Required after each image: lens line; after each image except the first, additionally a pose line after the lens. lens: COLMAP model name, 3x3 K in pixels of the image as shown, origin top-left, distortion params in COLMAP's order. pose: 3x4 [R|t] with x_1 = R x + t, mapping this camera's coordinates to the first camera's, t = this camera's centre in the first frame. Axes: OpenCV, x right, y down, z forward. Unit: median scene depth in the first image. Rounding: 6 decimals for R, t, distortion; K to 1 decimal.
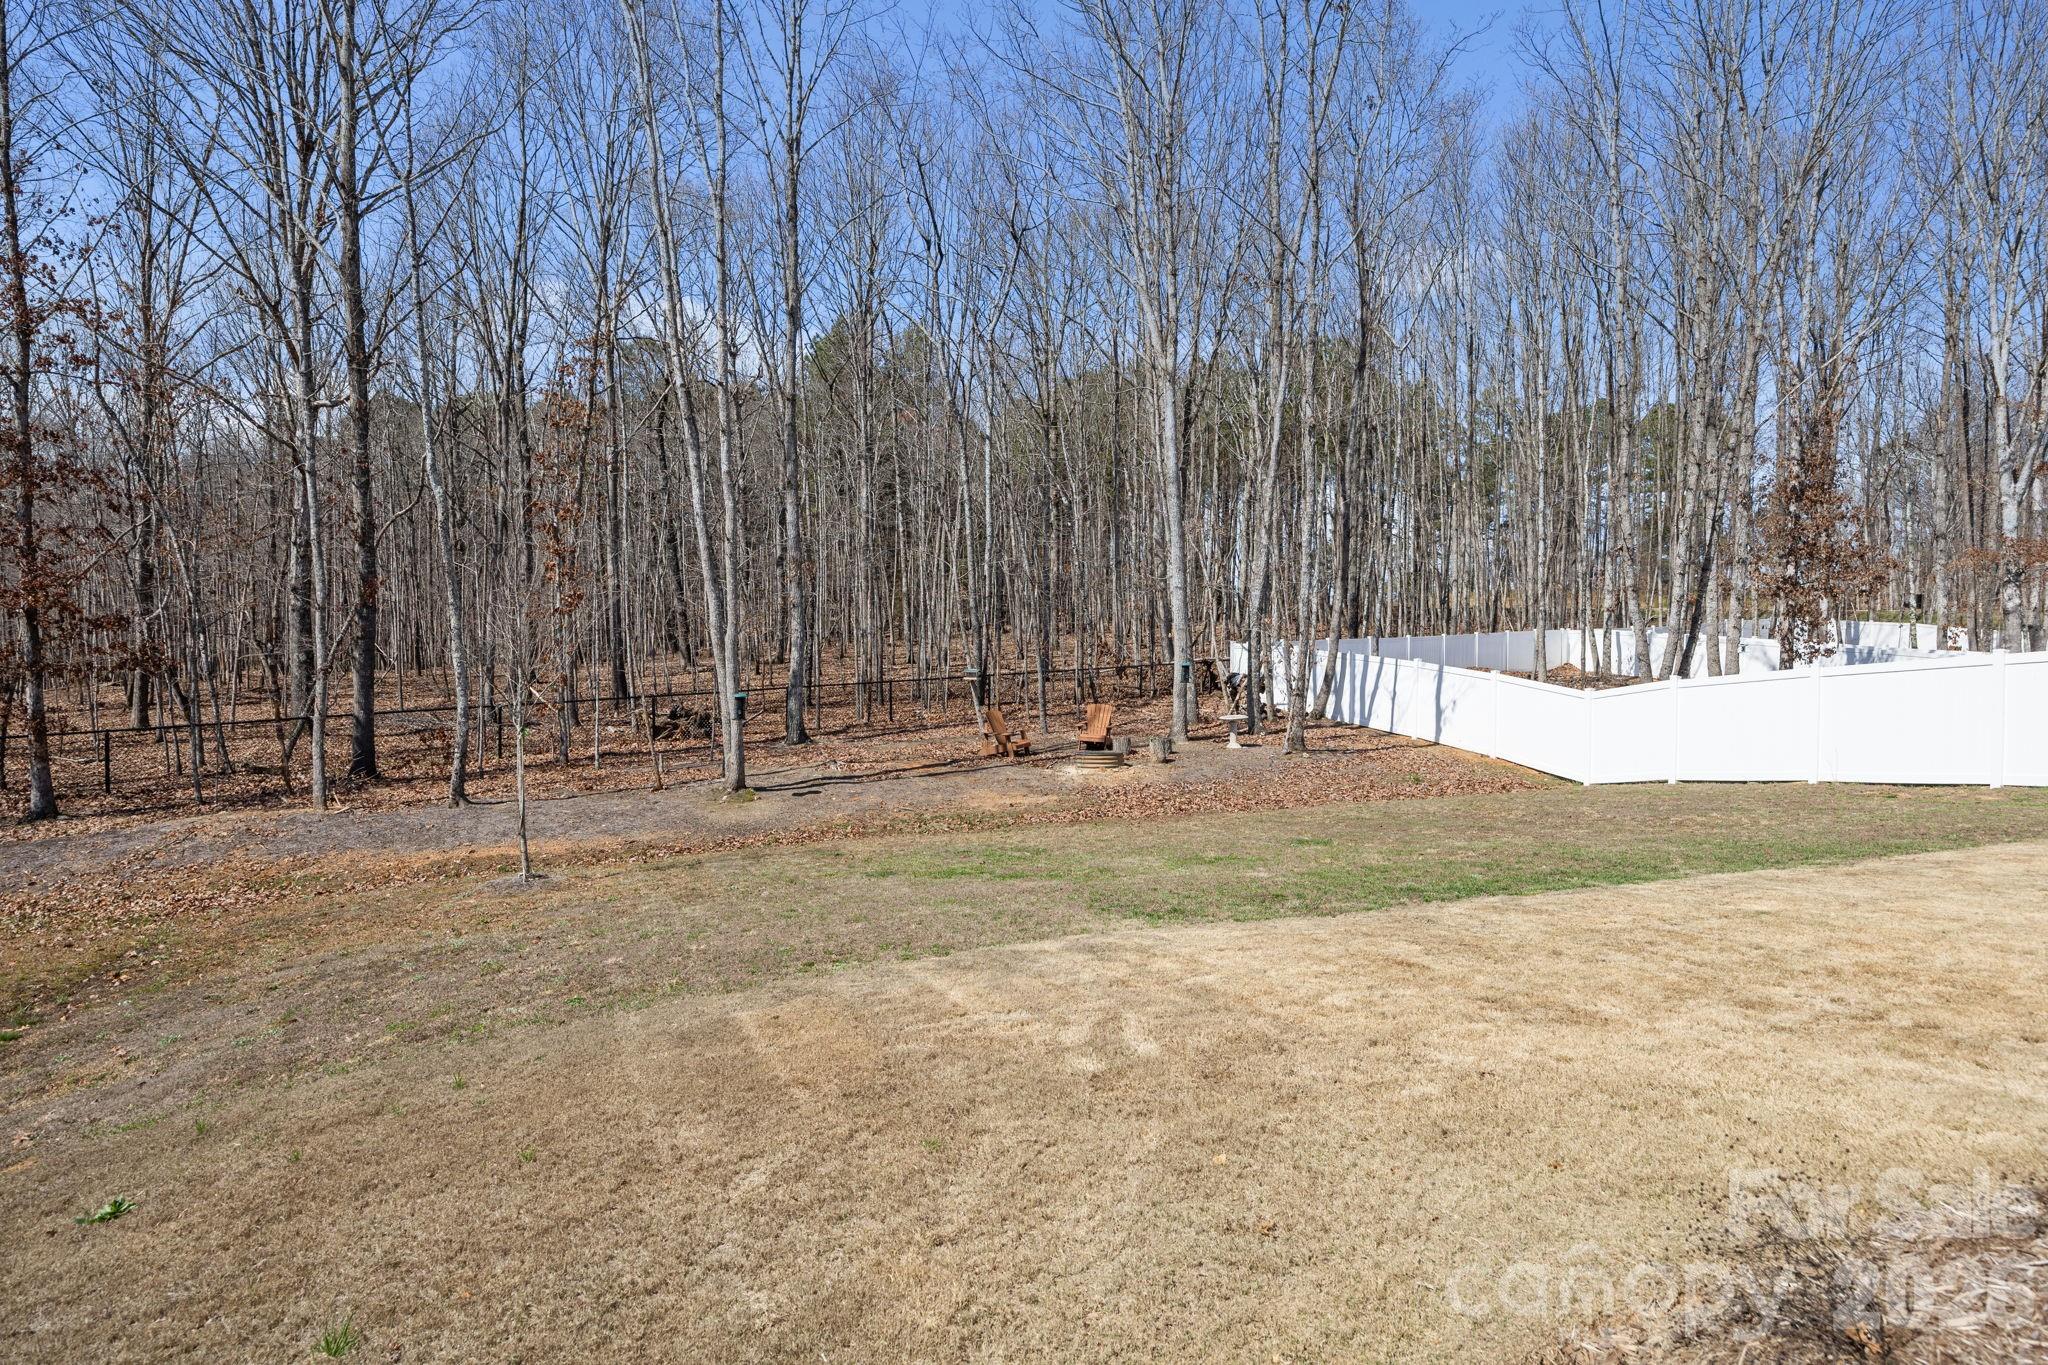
lens RADIAL K [[777.5, 0, 1028.3], [0, 777.5, 675.9], [0, 0, 1]] dist [-0.002431, -0.000356]
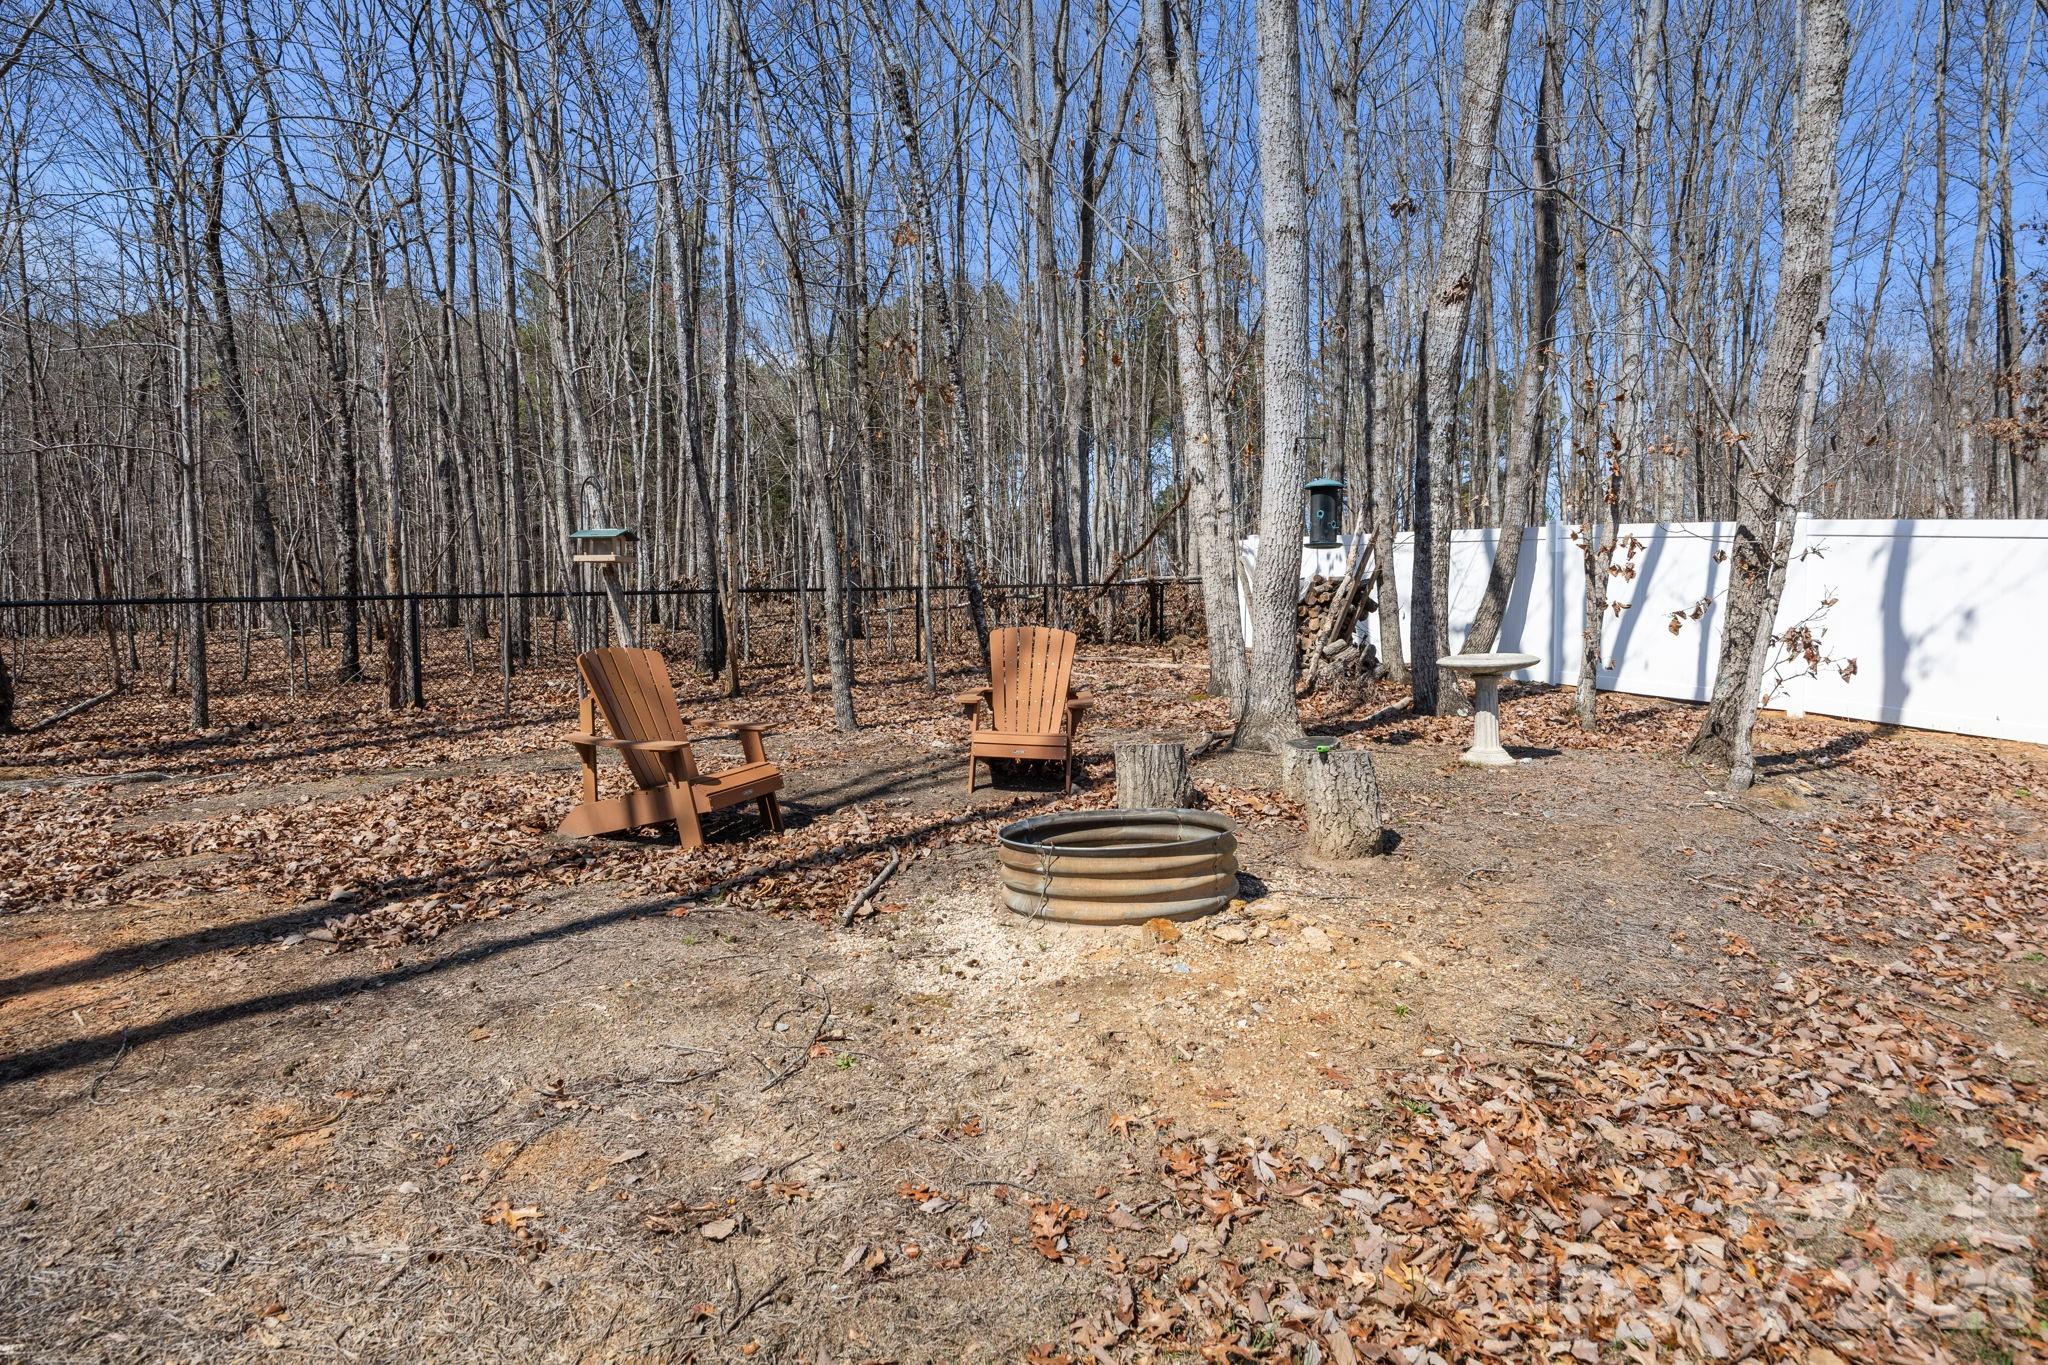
lens RADIAL K [[777.5, 0, 1028.3], [0, 777.5, 675.9], [0, 0, 1]] dist [-0.002431, -0.000356]
pose [[0.972533, -0.015558, 0.232244, 0.022841], [0.006052, 0.999117, 0.041587, 0.043517], [-0.232686, -0.039039, 0.971768, 0.728091]]
